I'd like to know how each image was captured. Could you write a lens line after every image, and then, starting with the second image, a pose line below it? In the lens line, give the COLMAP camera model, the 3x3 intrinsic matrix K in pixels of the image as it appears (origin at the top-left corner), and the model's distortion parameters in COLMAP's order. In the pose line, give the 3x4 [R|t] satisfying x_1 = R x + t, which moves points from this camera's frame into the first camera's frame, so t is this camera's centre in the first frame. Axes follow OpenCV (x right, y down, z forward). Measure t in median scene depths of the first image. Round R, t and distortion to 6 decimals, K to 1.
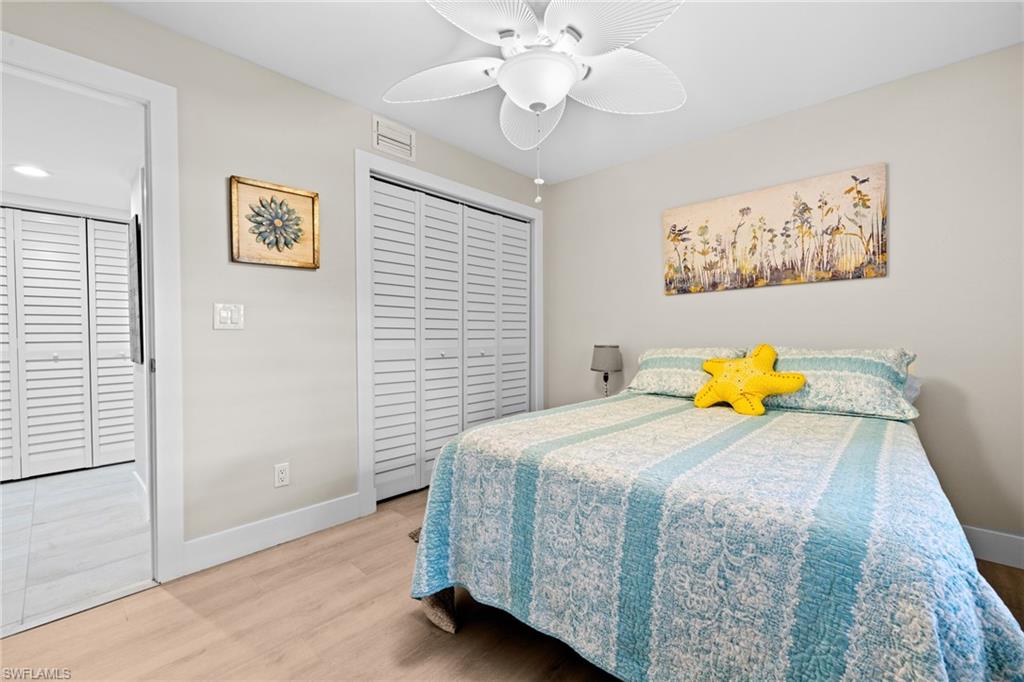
lens RADIAL K [[428.1, 0, 511.0], [0, 428.1, 341.5], [0, 0, 1]] dist [-0.001008, -0.000222]
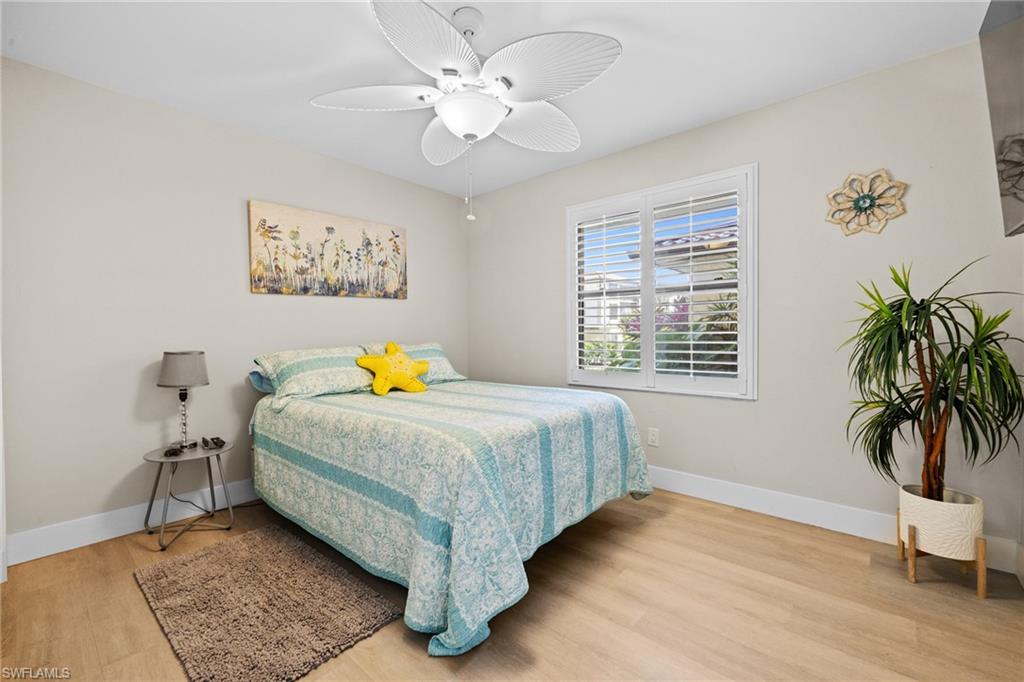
lens RADIAL K [[428.1, 0, 511.0], [0, 428.1, 341.5], [0, 0, 1]] dist [-0.001008, -0.000222]
pose [[-0.030863, -0.018671, 0.999349, -0.661116], [0.024290, 0.999516, 0.019425, -0.011033], [-0.999228, 0.024874, -0.030394, 0.565448]]
